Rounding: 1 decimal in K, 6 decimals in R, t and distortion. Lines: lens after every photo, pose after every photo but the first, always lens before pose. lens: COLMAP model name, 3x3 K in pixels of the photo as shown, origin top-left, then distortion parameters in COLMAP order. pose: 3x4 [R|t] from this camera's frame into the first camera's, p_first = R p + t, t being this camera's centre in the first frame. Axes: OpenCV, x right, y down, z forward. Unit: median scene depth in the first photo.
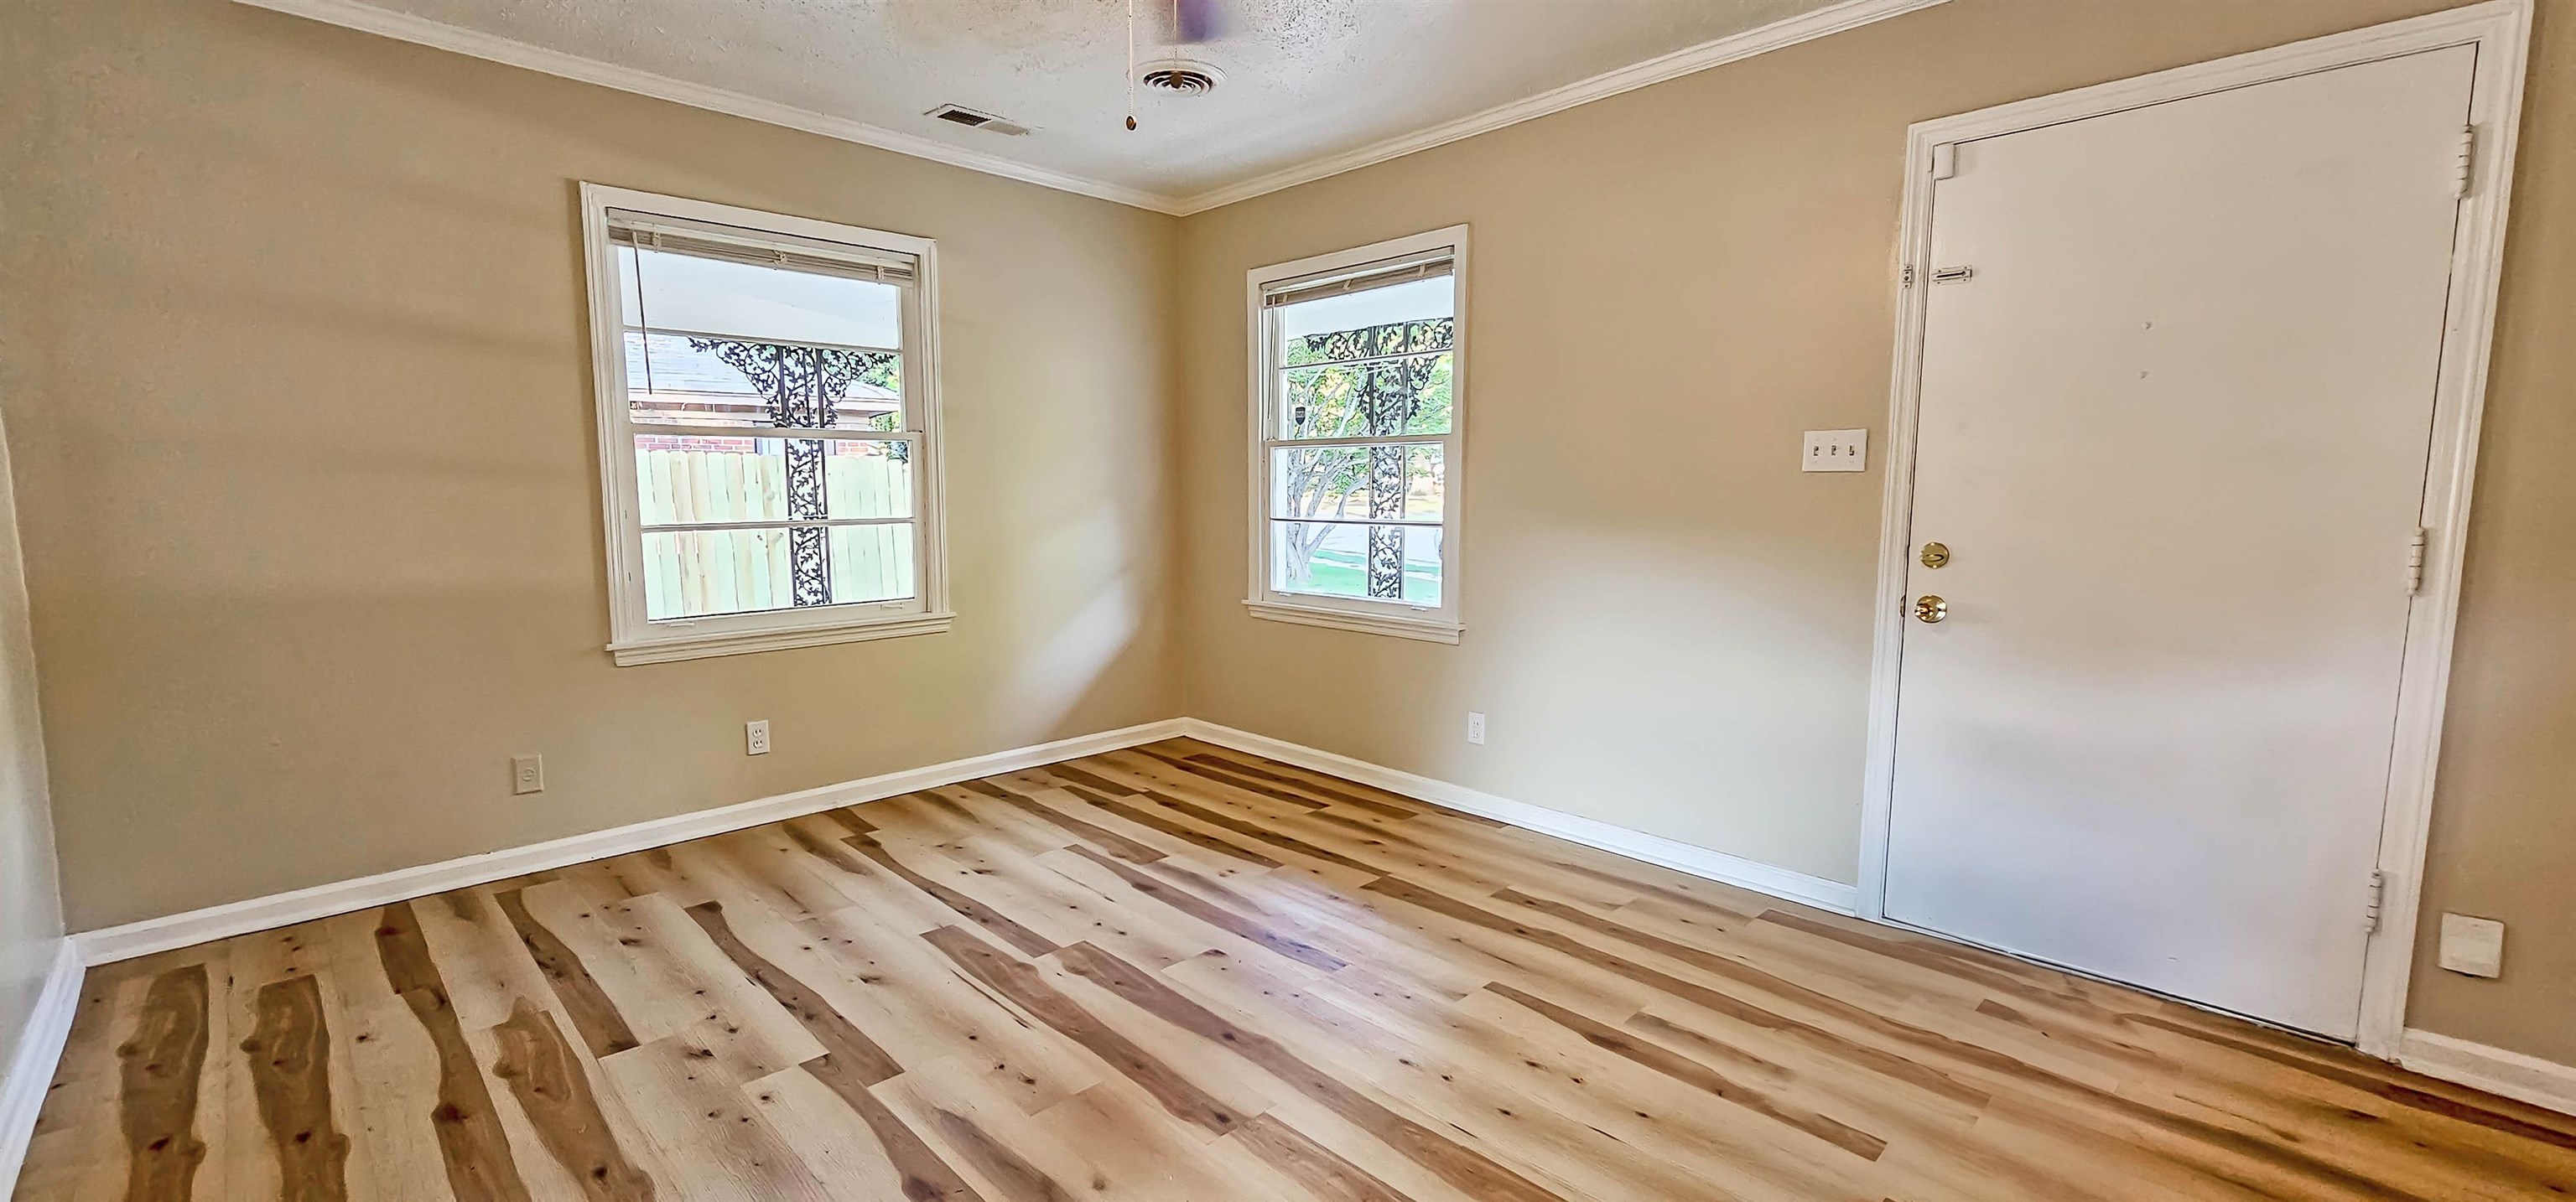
lens RADIAL K [[1051.0, 0, 1289.4], [0, 1051.0, 606.8], [0, 0, 1]] dist [-0.006474, 0.001266]
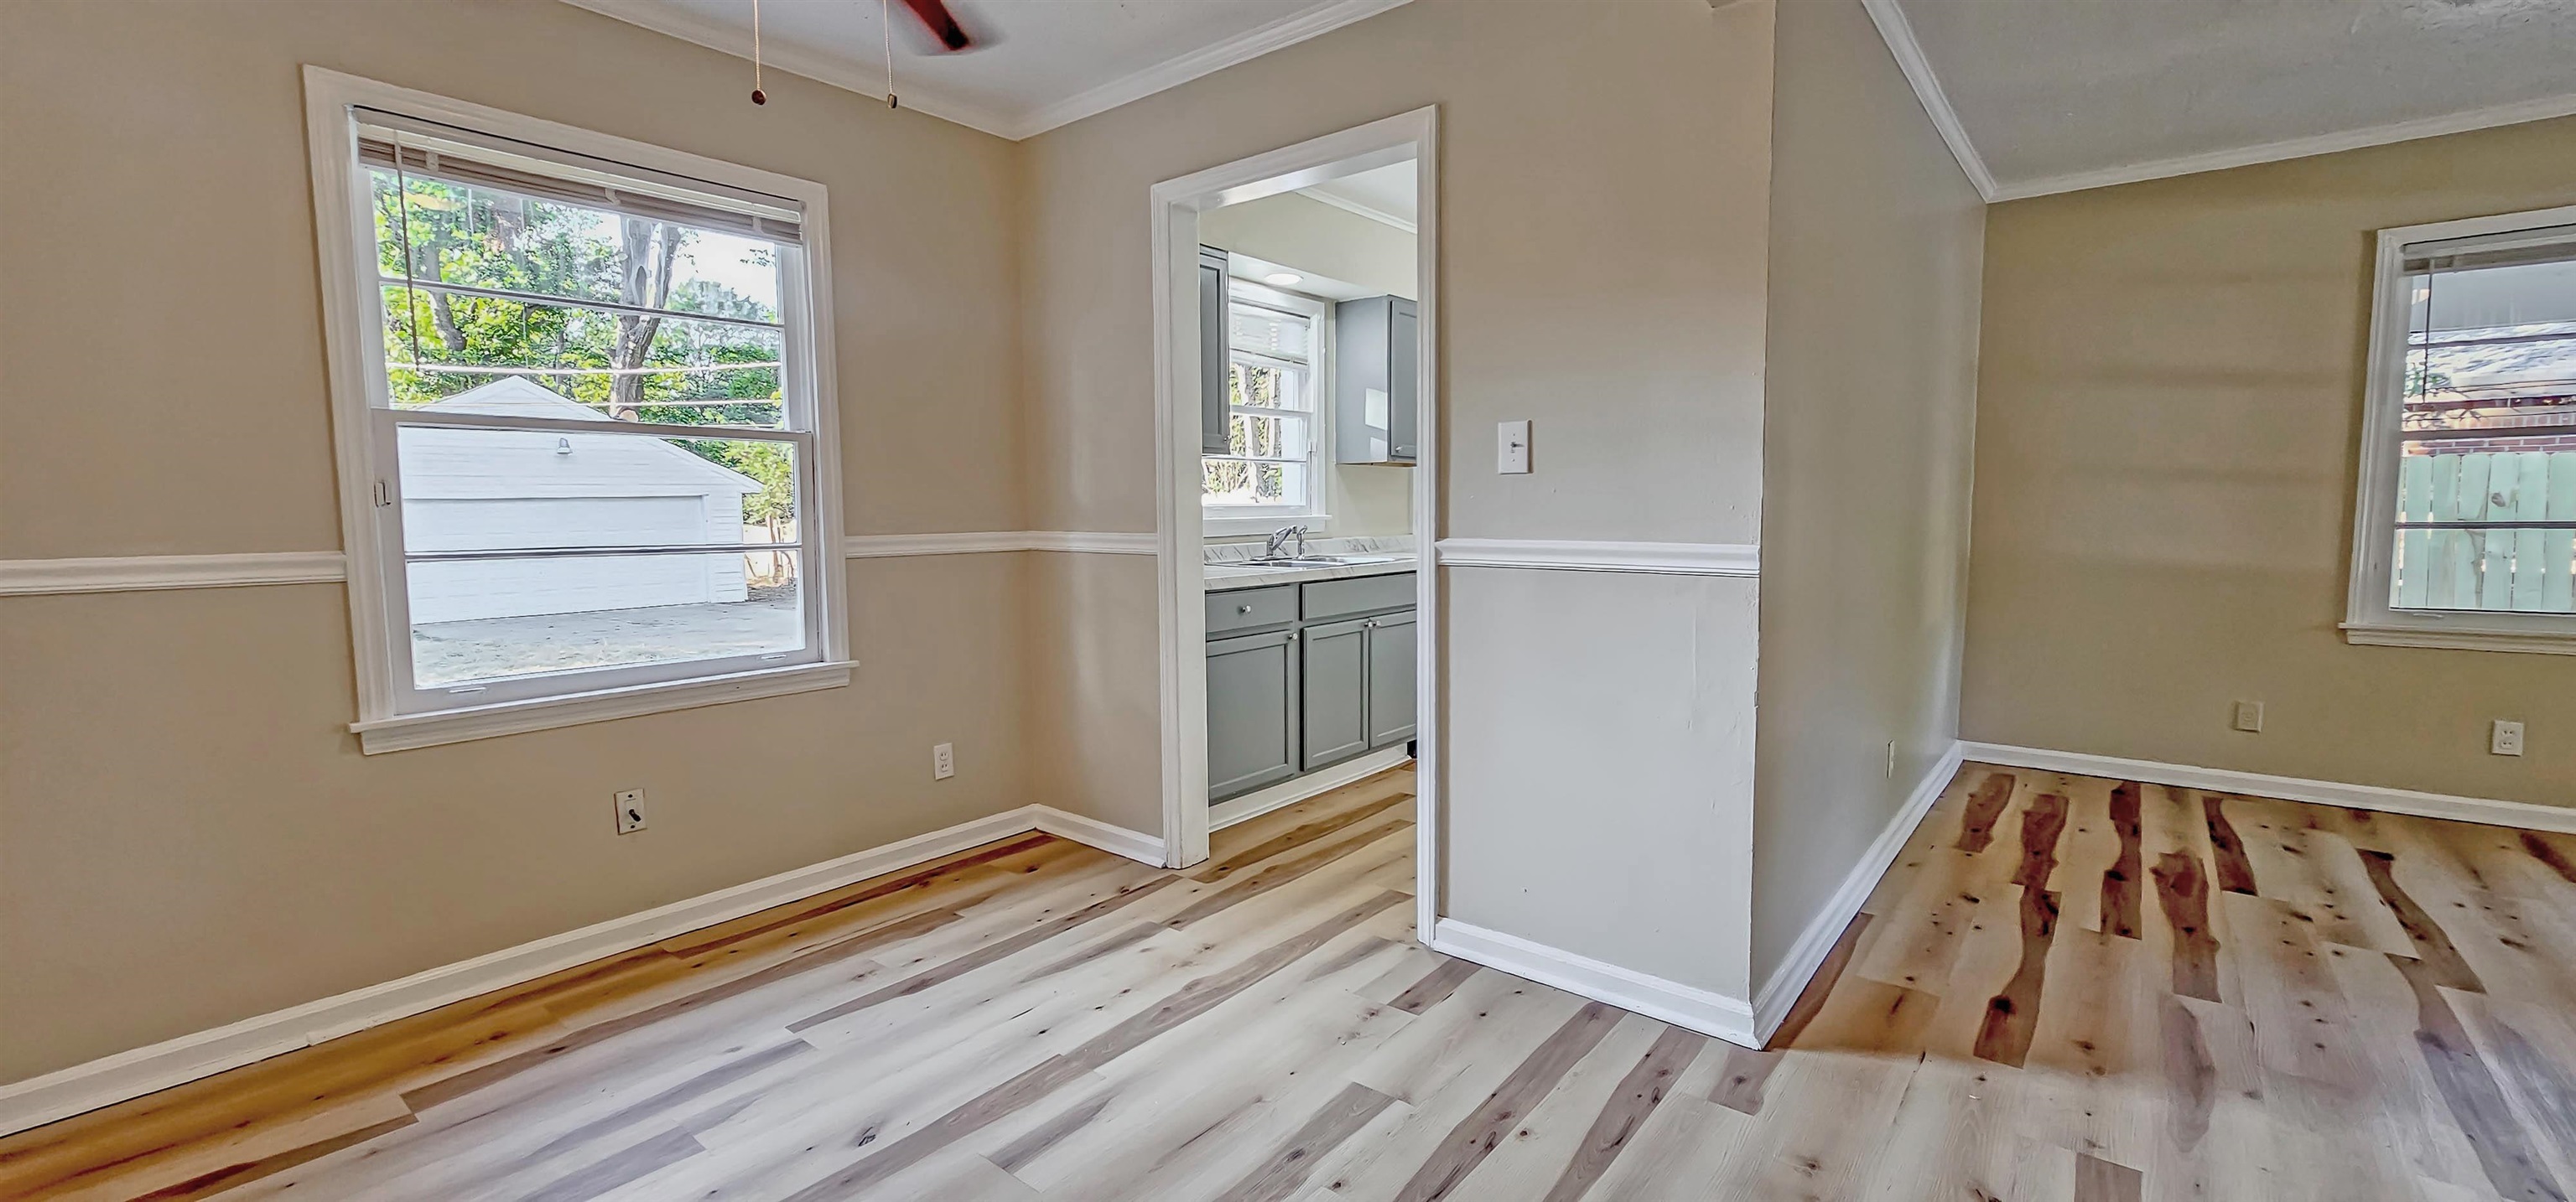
lens RADIAL K [[1051.0, 0, 1284.0], [0, 1051.0, 606.4], [0, 0, 1]] dist [-0.006474, 0.001266]
pose [[0.102255, 0.088542, -0.990810, 0.437470], [-0.105550, 0.991374, 0.077700, 0.058905], [0.989143, 0.096635, 0.110718, -0.338316]]
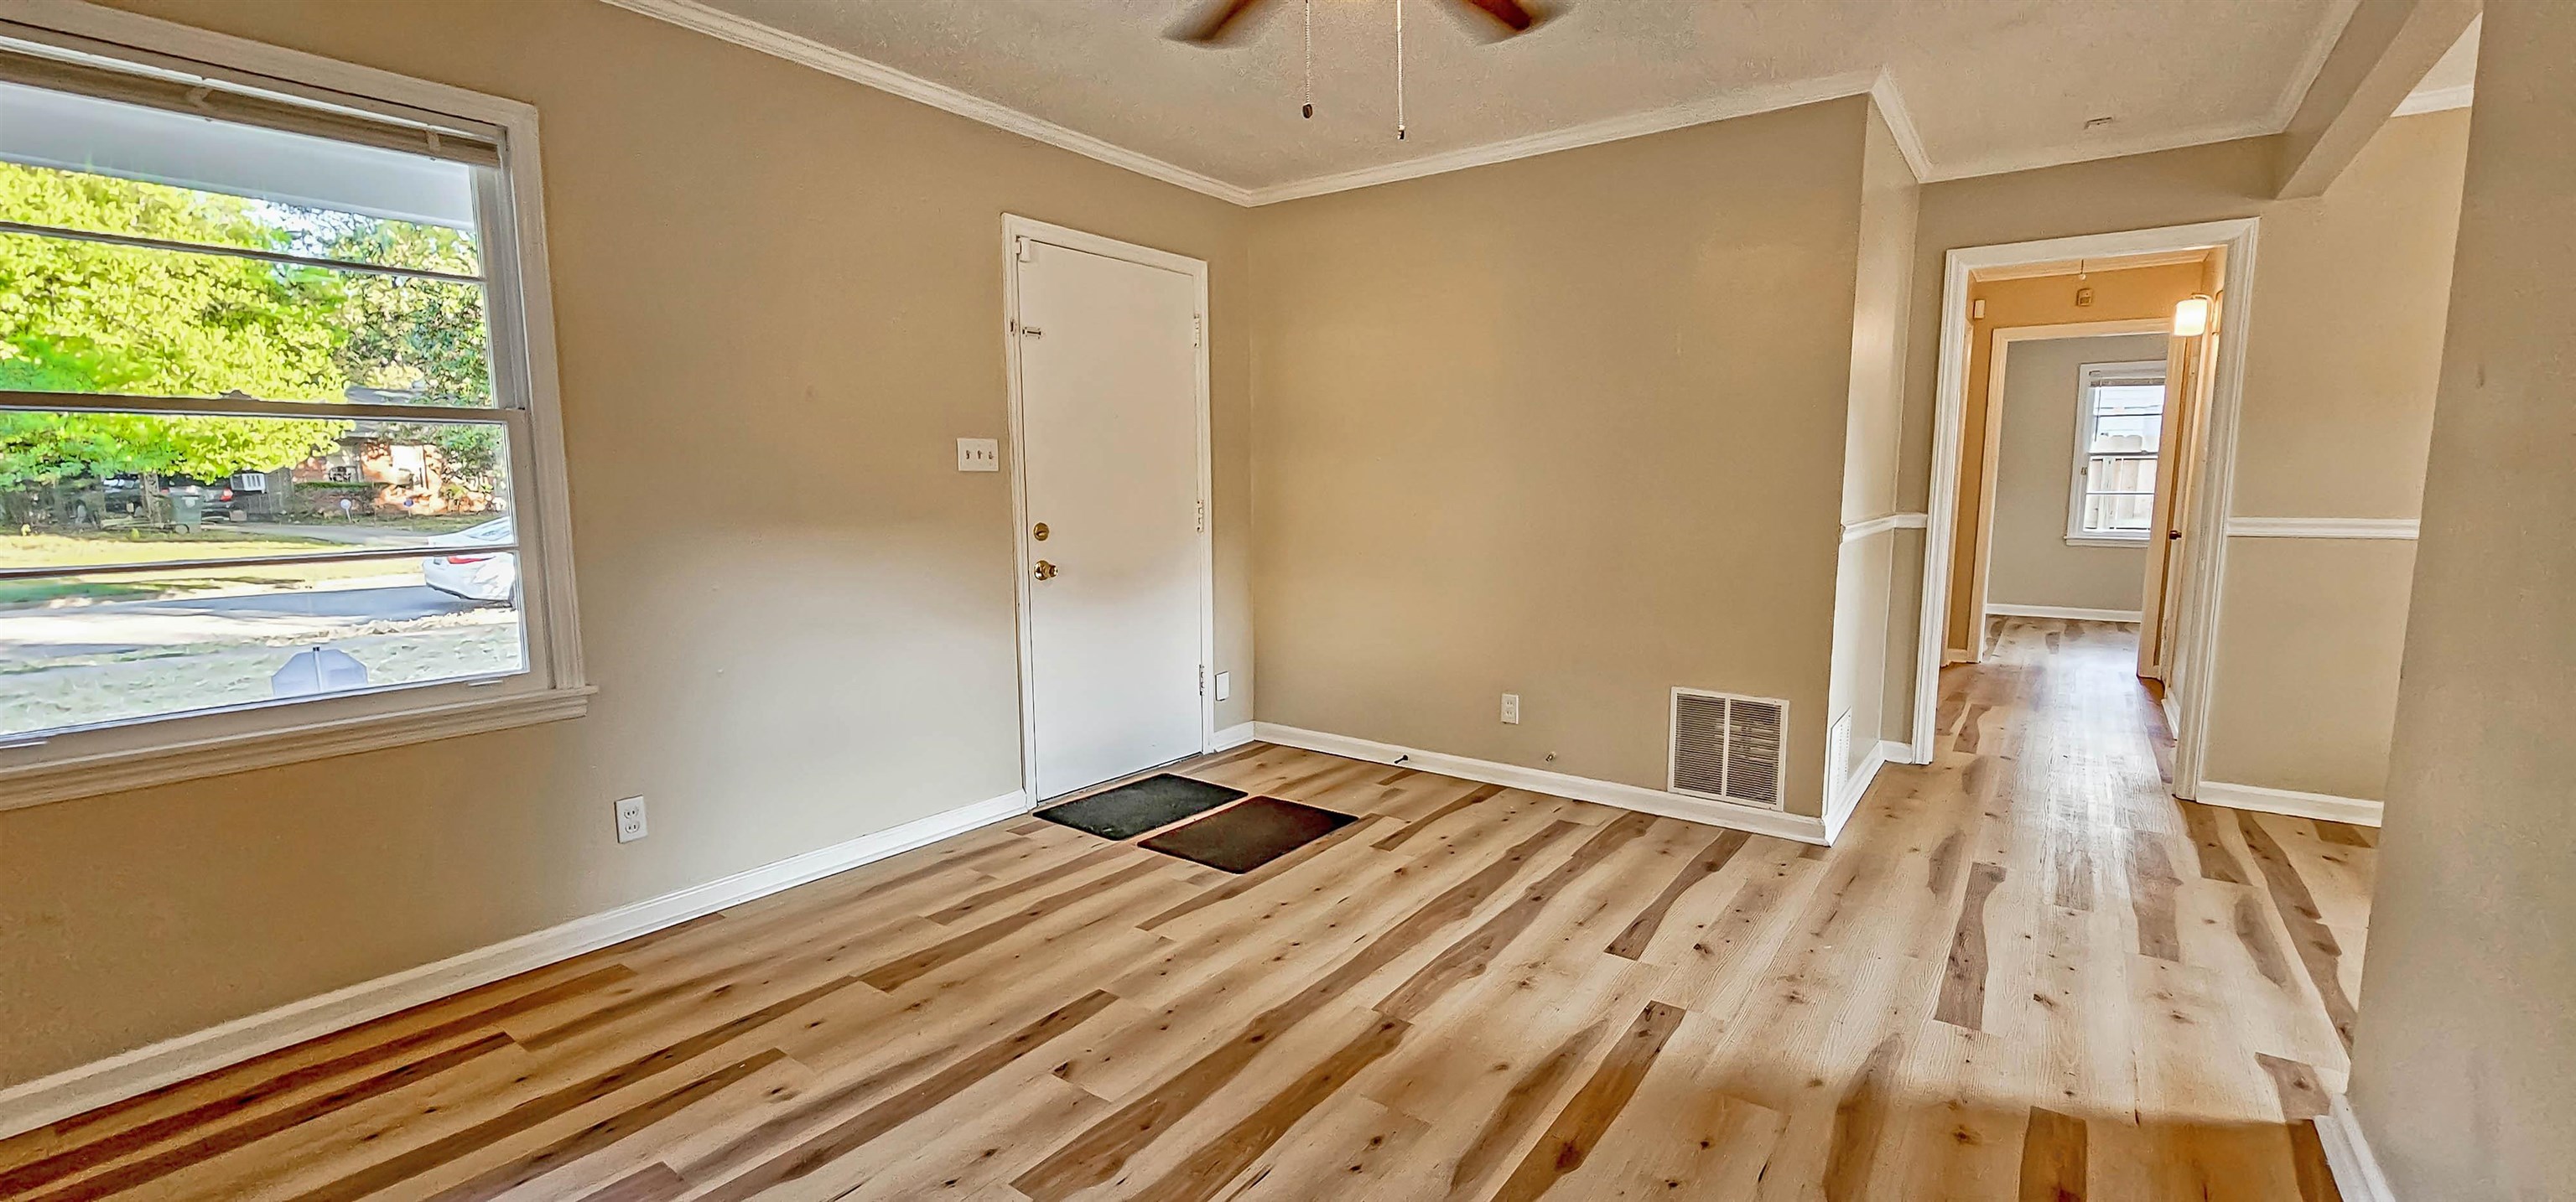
lens RADIAL K [[1051.0, 0, 1306.7], [0, 1051.0, 604.3], [0, 0, 1]] dist [-0.006474, 0.001266]
pose [[-0.159605, -0.120611, 0.979785, -0.801256], [0.118624, 0.982973, 0.140327, -0.105346], [-0.980028, 0.138623, -0.142580, 0.838109]]
